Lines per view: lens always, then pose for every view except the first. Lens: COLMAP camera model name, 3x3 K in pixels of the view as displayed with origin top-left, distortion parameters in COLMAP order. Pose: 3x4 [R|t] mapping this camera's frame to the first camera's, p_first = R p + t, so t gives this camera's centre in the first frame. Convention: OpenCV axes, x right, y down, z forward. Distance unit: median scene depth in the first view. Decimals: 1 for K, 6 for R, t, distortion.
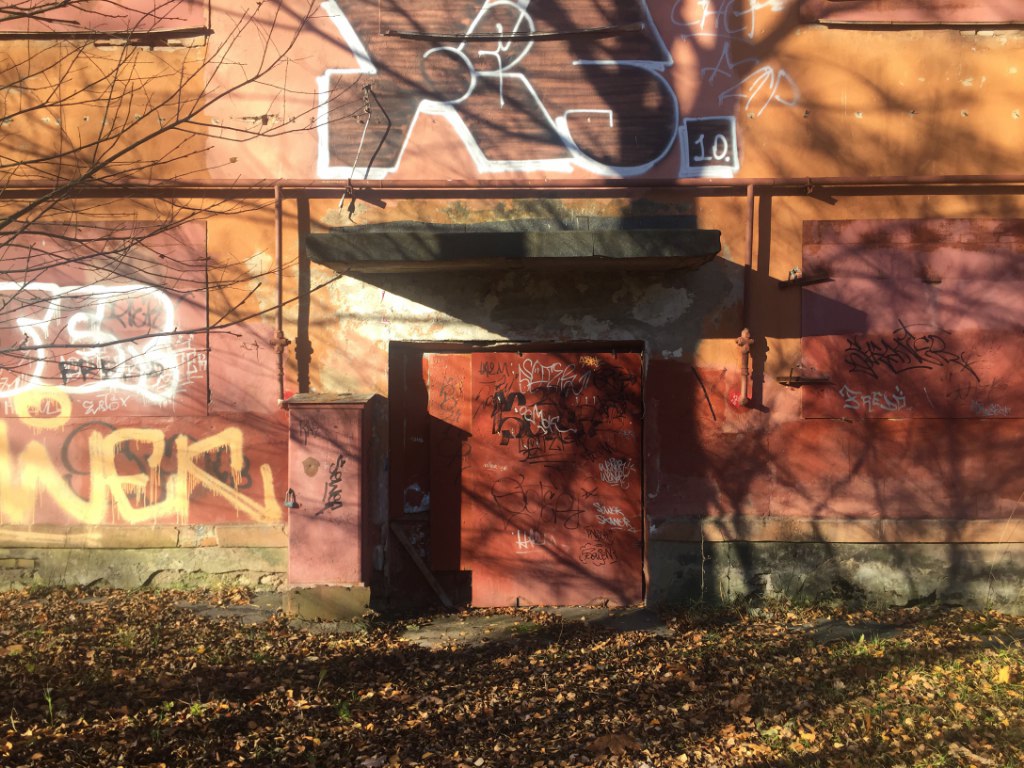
lens RADIAL K [[878.0, 0, 506.7], [0, 878.0, 383.4], [0, 0, 1]] dist [0.074276, -0.101255]
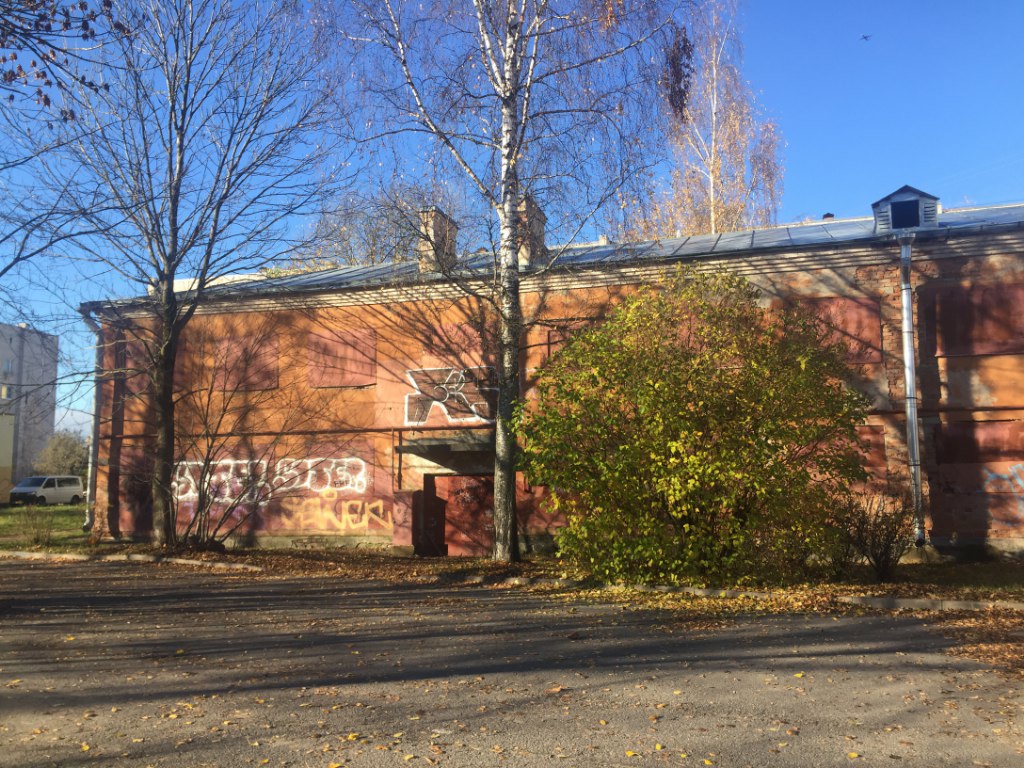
lens RADIAL K [[878.0, 0, 509.4], [0, 878.0, 390.7], [0, 0, 1]] dist [0.074276, -0.101255]
pose [[0.963061, -0.036328, -0.266823, 1.075274], [0.005567, 0.993333, -0.115150, 0.025423], [0.269227, 0.109411, 0.956842, -2.125670]]
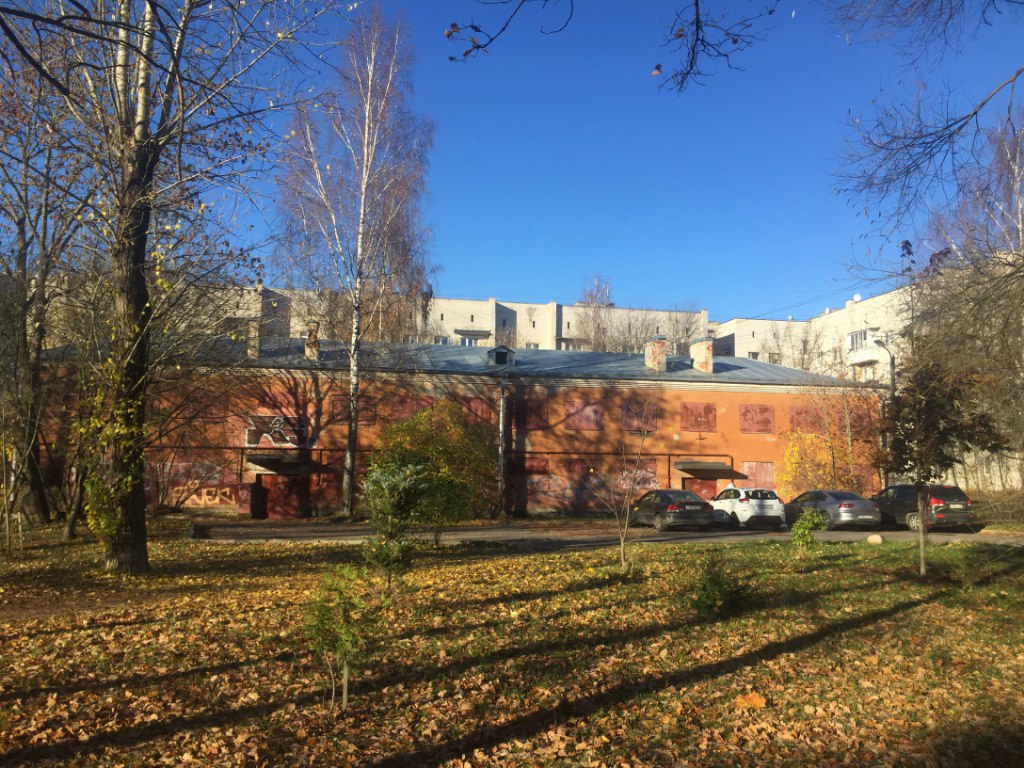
lens RADIAL K [[878.0, 0, 527.3], [0, 878.0, 395.1], [0, 0, 1]] dist [0.074276, -0.101255]
pose [[0.966439, 0.040509, 0.253681, 0.099545], [-0.013514, 0.994139, -0.107266, 0.040362], [-0.256540, 0.100238, 0.961322, -5.277674]]
